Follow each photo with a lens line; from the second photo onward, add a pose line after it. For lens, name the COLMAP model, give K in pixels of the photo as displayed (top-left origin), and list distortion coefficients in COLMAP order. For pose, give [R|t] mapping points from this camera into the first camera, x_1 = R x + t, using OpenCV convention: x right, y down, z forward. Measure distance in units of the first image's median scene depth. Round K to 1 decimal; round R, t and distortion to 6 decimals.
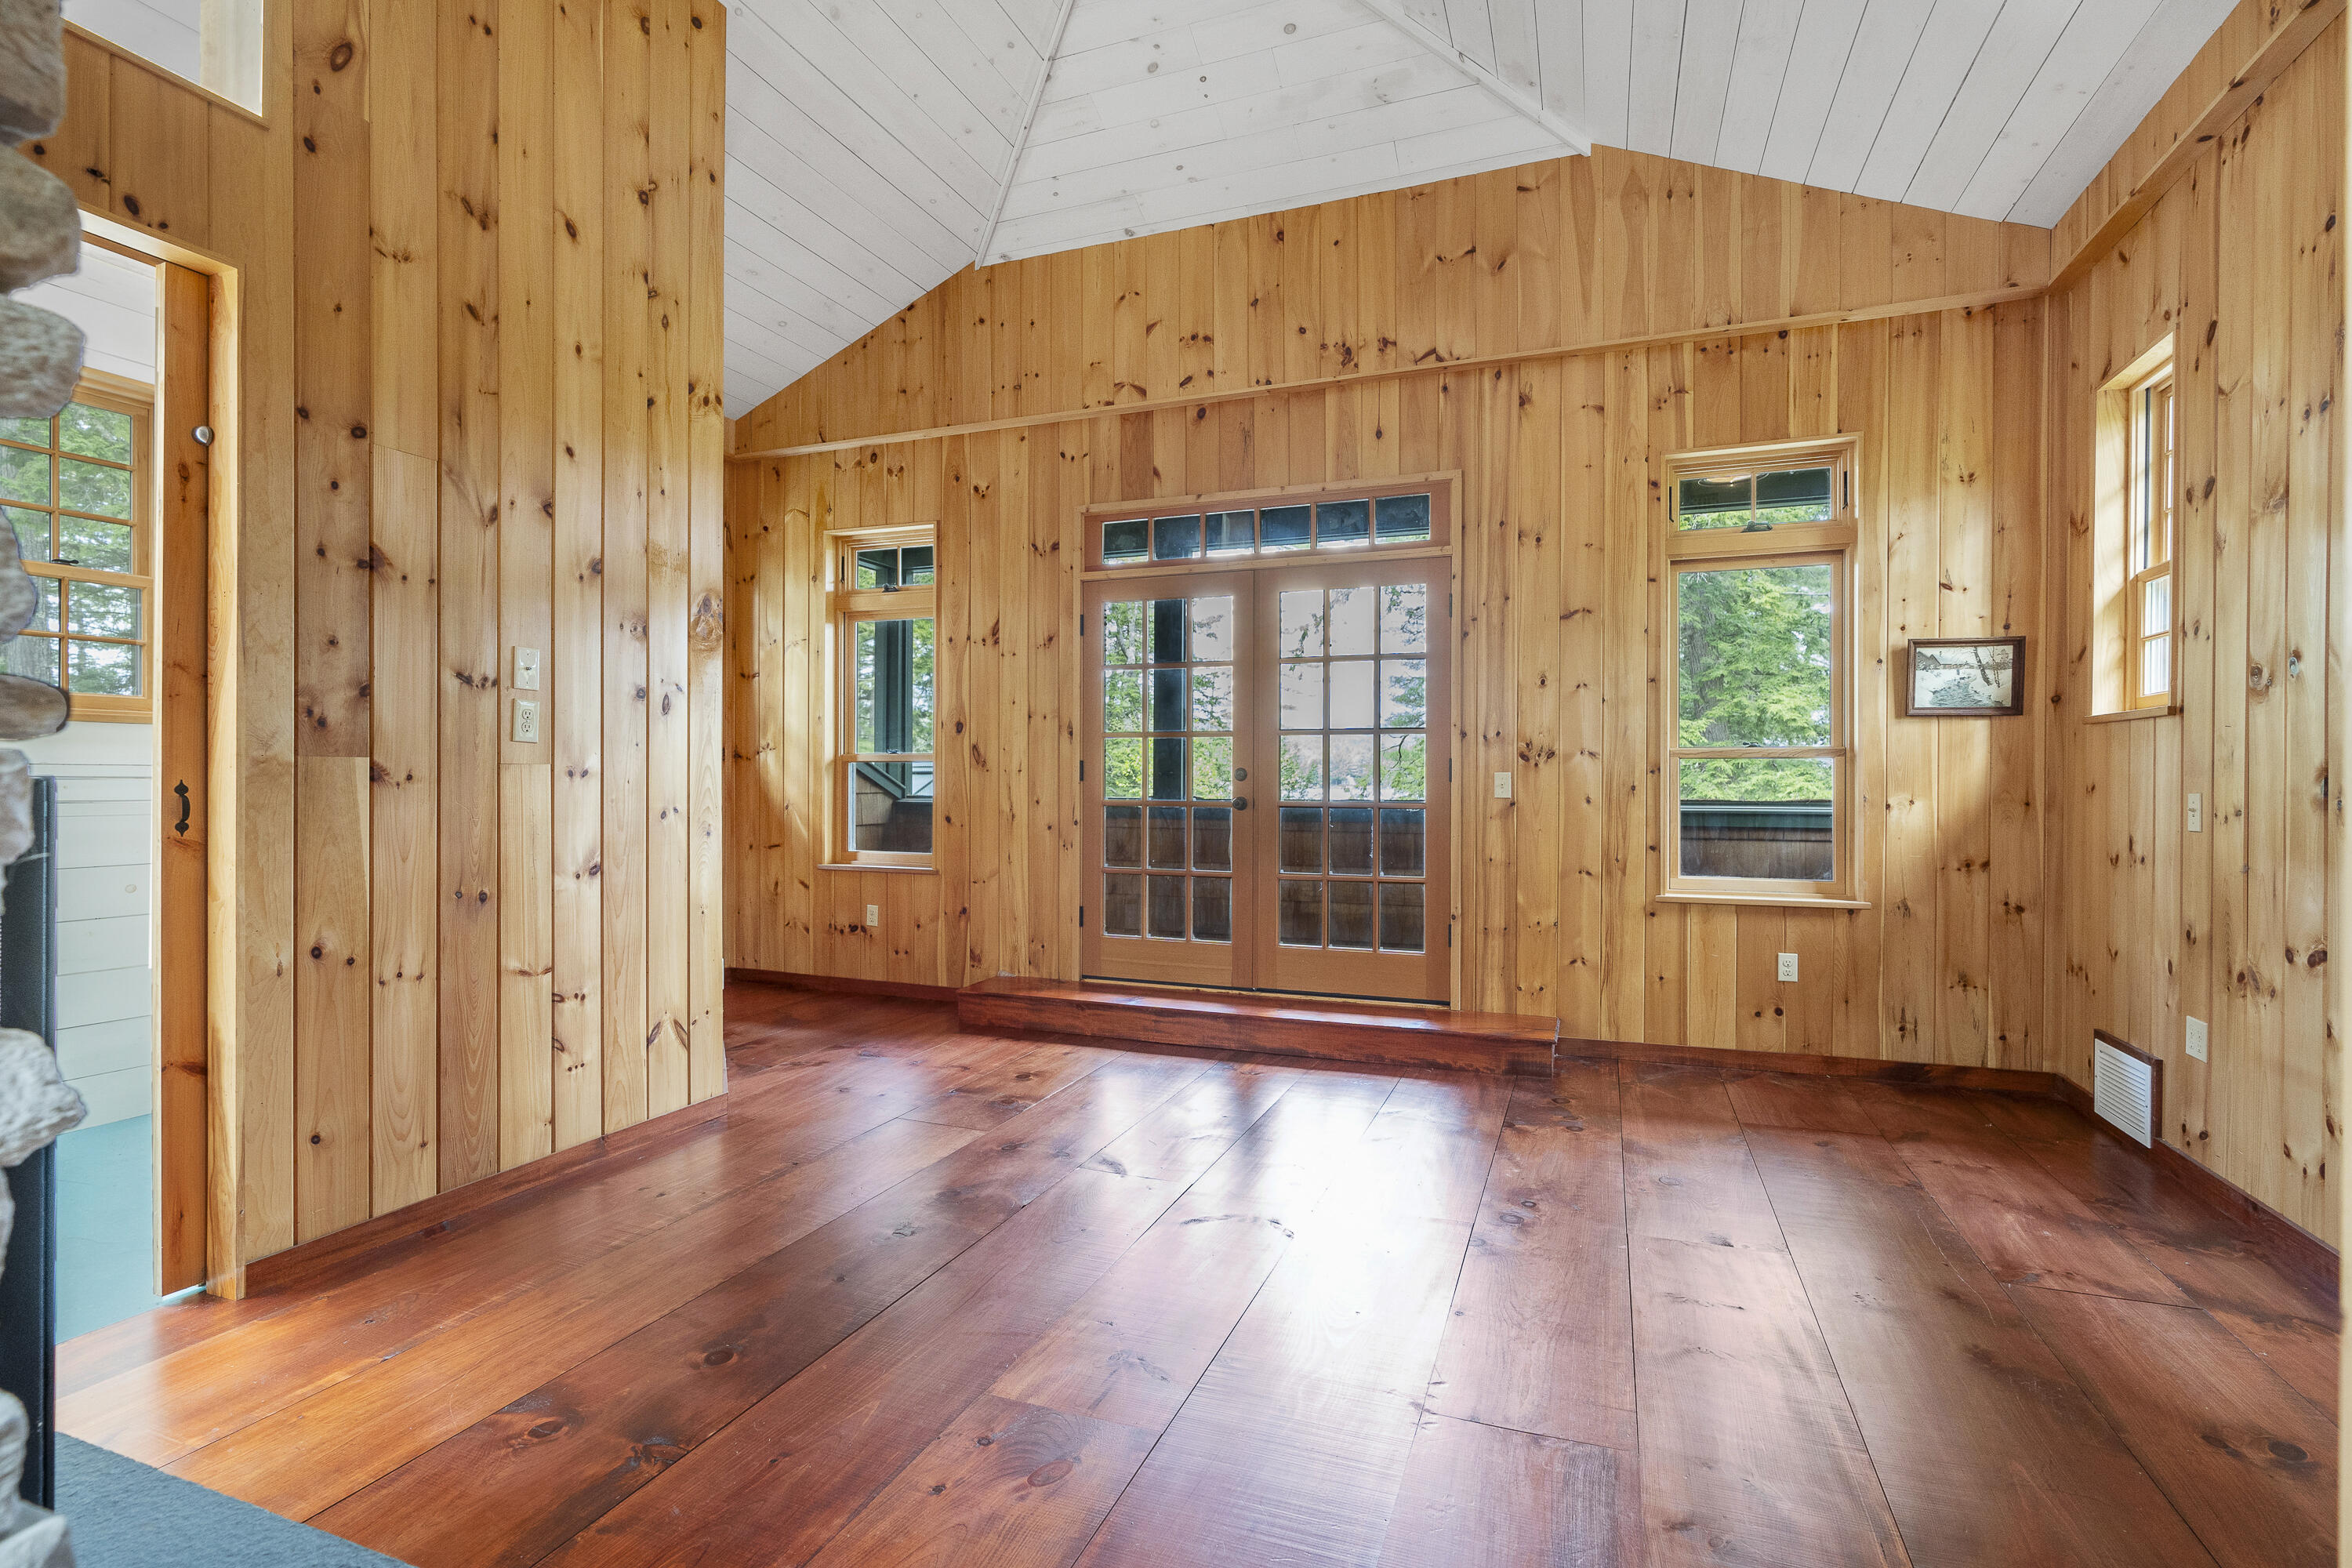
lens RADIAL K [[1075.0, 0, 1174.8], [0, 1075.0, 790.8], [0, 0, 1]] dist [-0.009405, 0.007331]
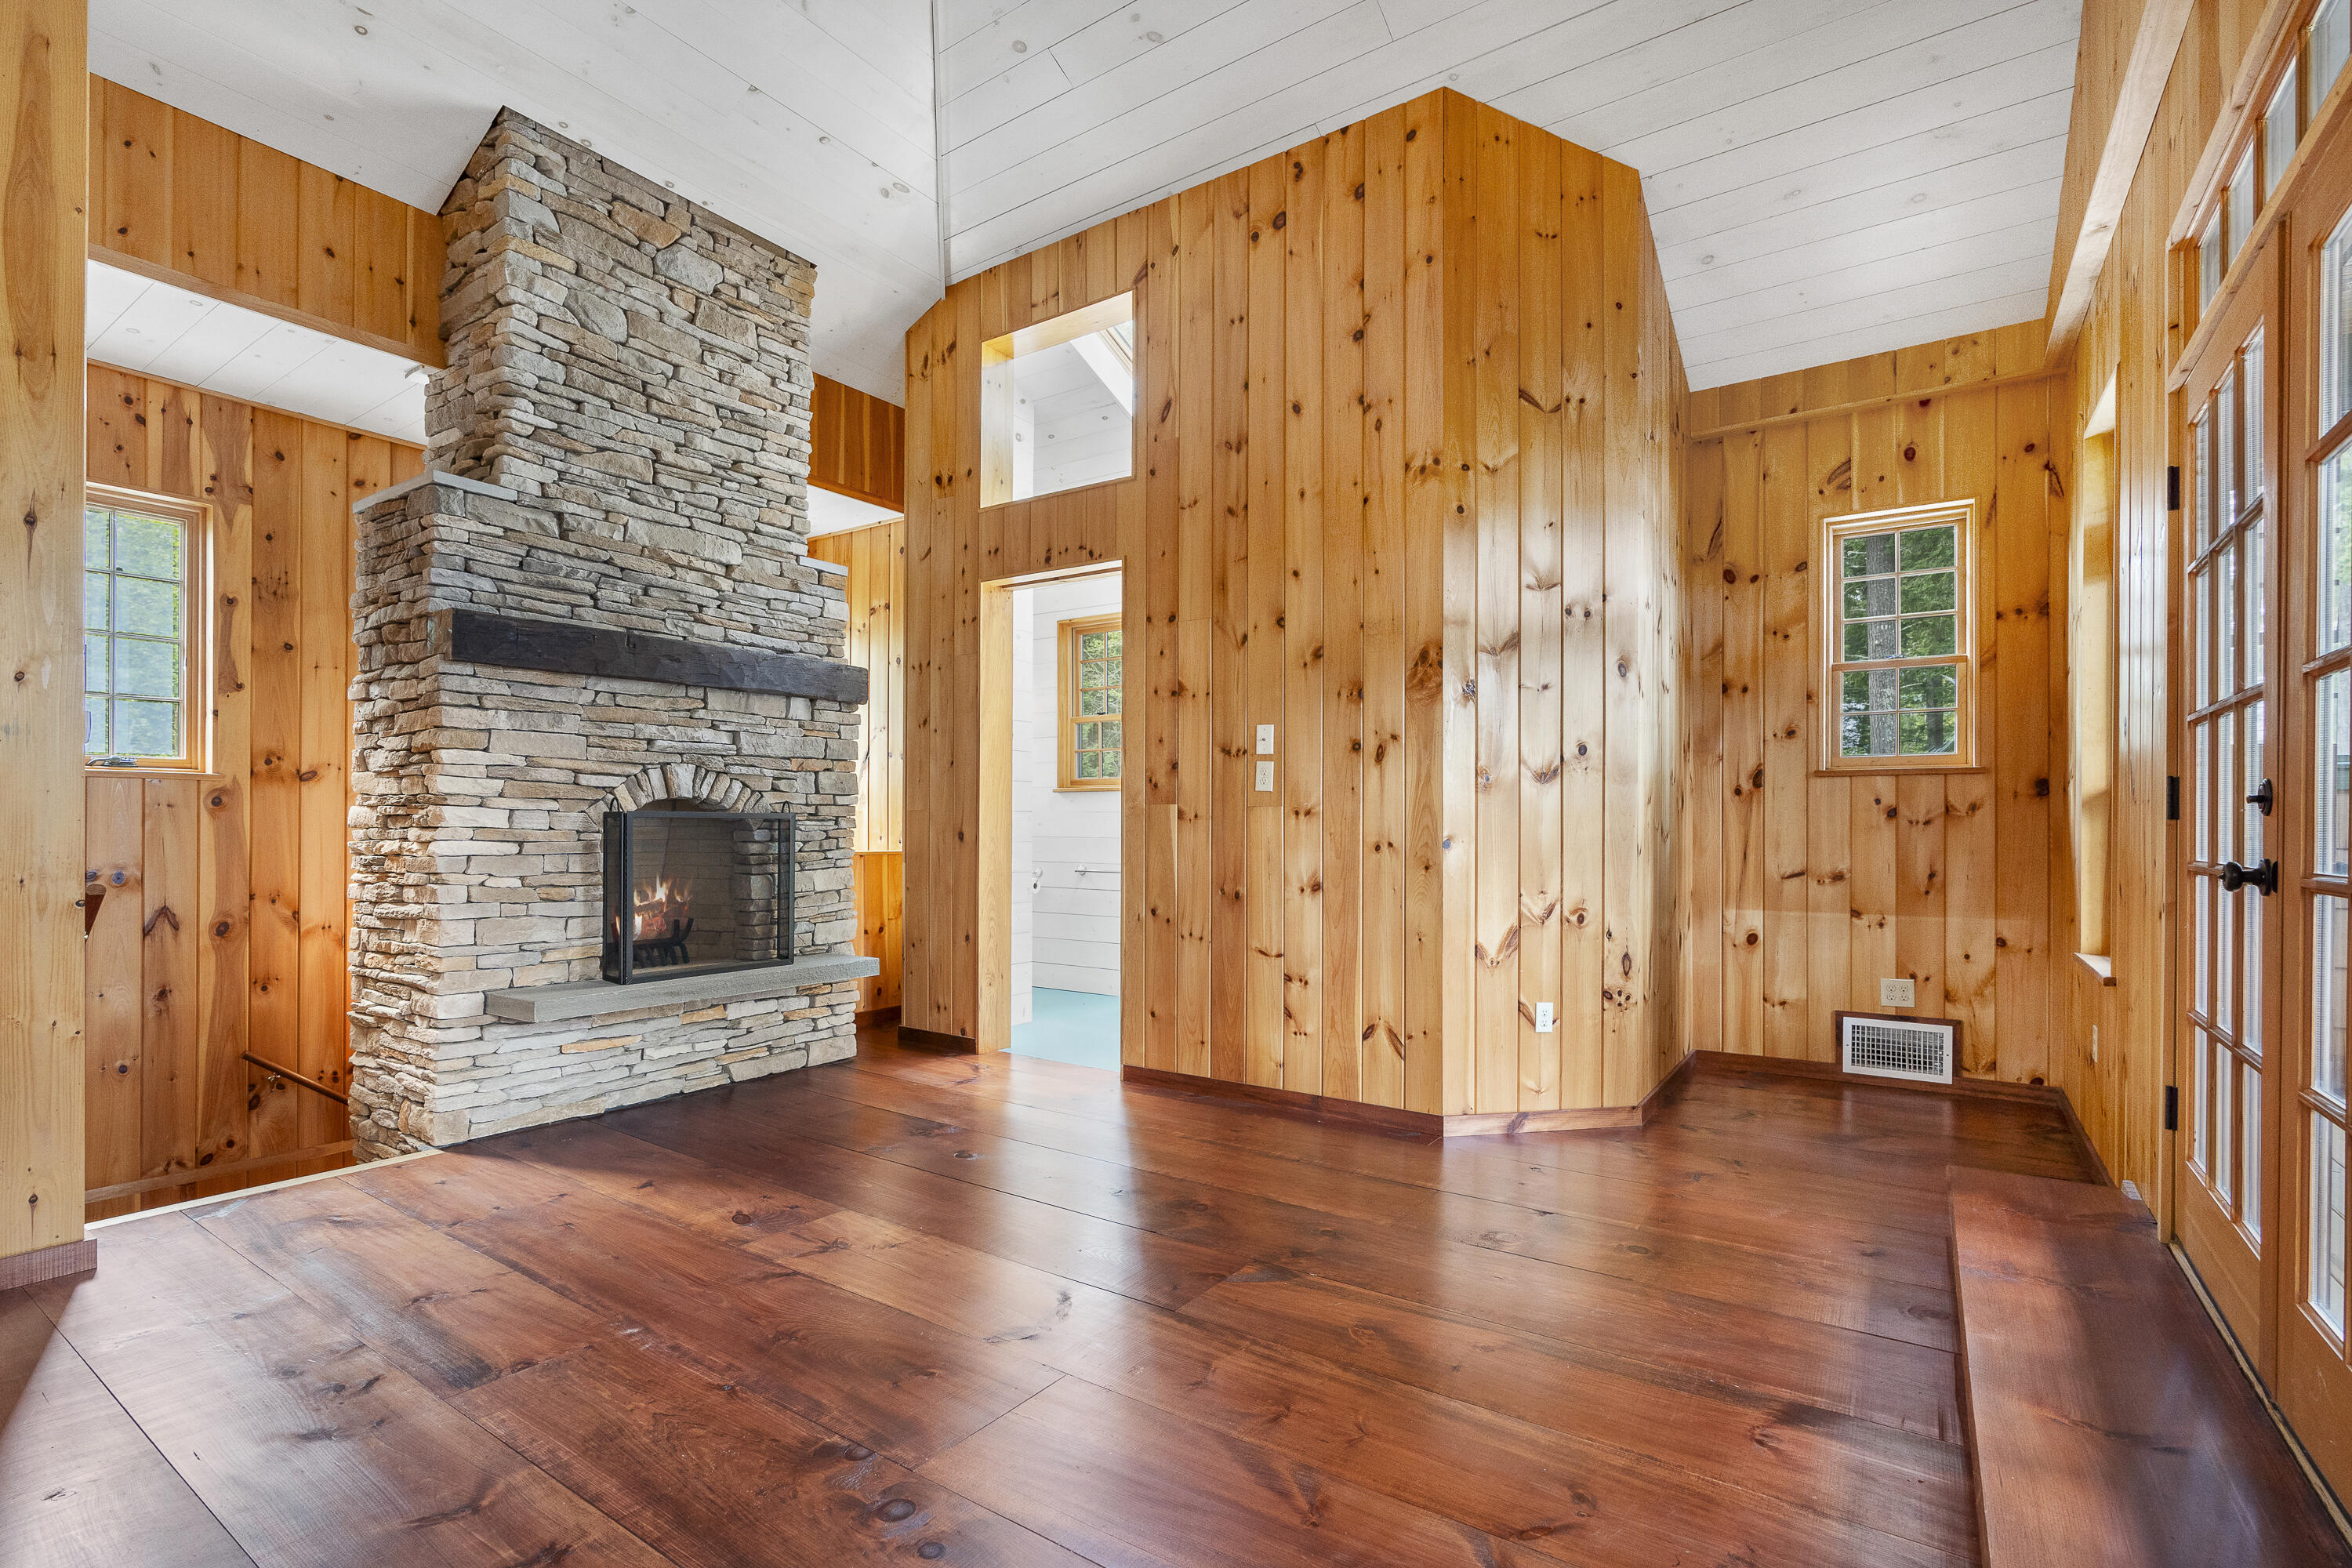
lens RADIAL K [[1075.0, 0, 1174.8], [0, 1075.0, 790.8], [0, 0, 1]] dist [-0.009405, 0.007331]
pose [[0.799341, -0.018633, -0.600588, 0.182253], [-0.002356, 0.999414, -0.034142, 0.003653], [0.600873, 0.028706, 0.798829, -0.246014]]
